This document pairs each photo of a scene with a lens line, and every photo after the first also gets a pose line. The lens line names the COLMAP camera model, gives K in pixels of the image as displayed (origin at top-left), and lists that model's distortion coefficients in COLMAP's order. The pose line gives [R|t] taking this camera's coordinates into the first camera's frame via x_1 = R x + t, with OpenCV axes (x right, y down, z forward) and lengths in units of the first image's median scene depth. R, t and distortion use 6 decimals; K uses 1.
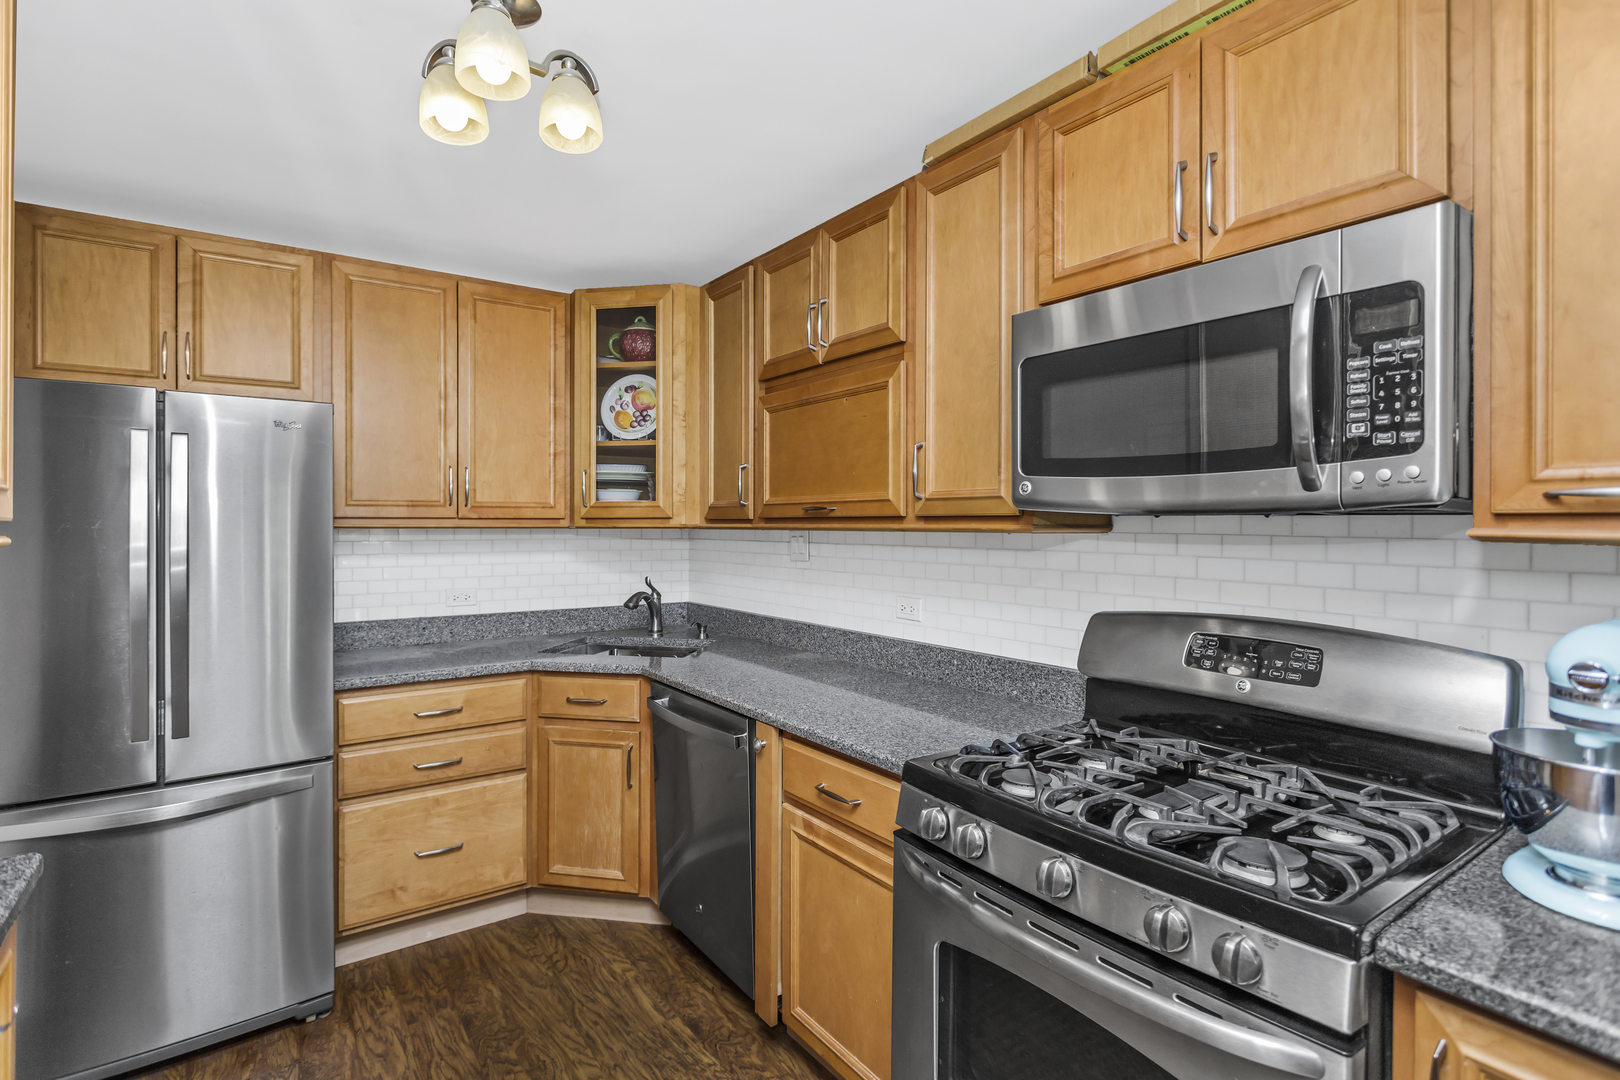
lens RADIAL K [[791.8, 0, 810.2], [0, 791.8, 518.7], [0, 0, 1]] dist [0.000112, 0.000066]
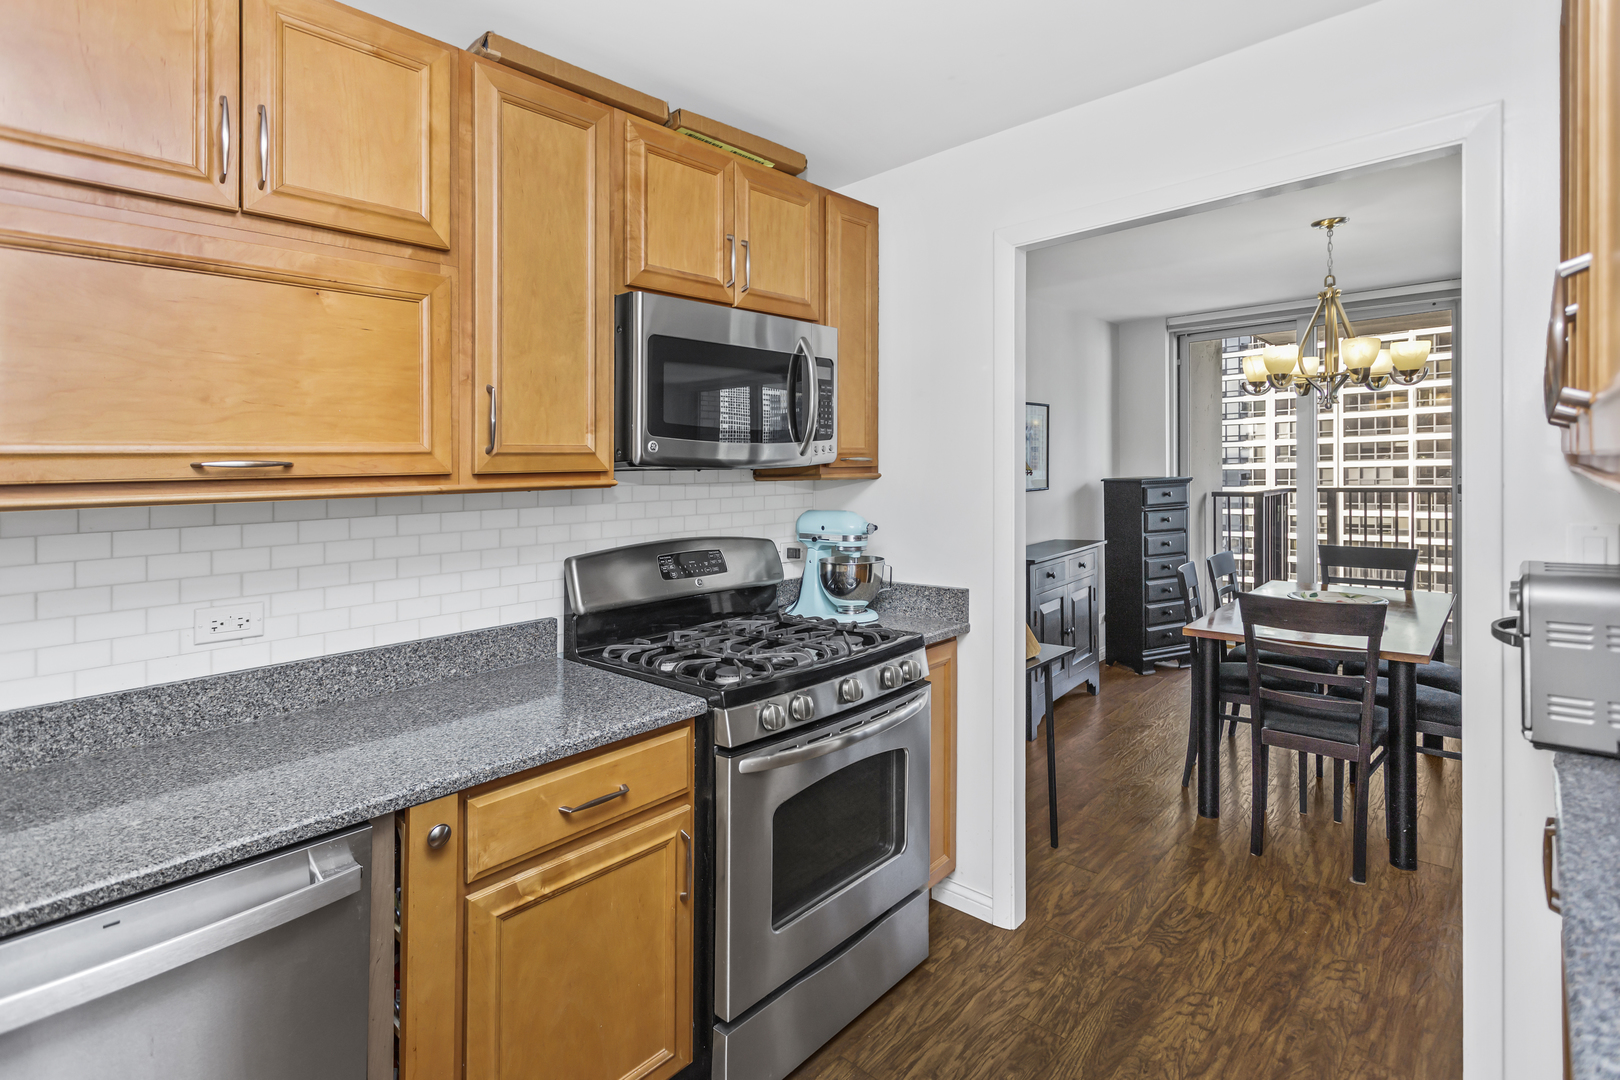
lens RADIAL K [[779.2, 0, 808.8], [0, 779.2, 497.6], [0, 0, 1]] dist [-0.000533, -0.000160]
pose [[-0.206377, -0.028014, 0.978071, -0.763255], [0.023009, 0.999175, 0.033474, 0.002330], [-0.978202, 0.029413, -0.205562, 0.871657]]
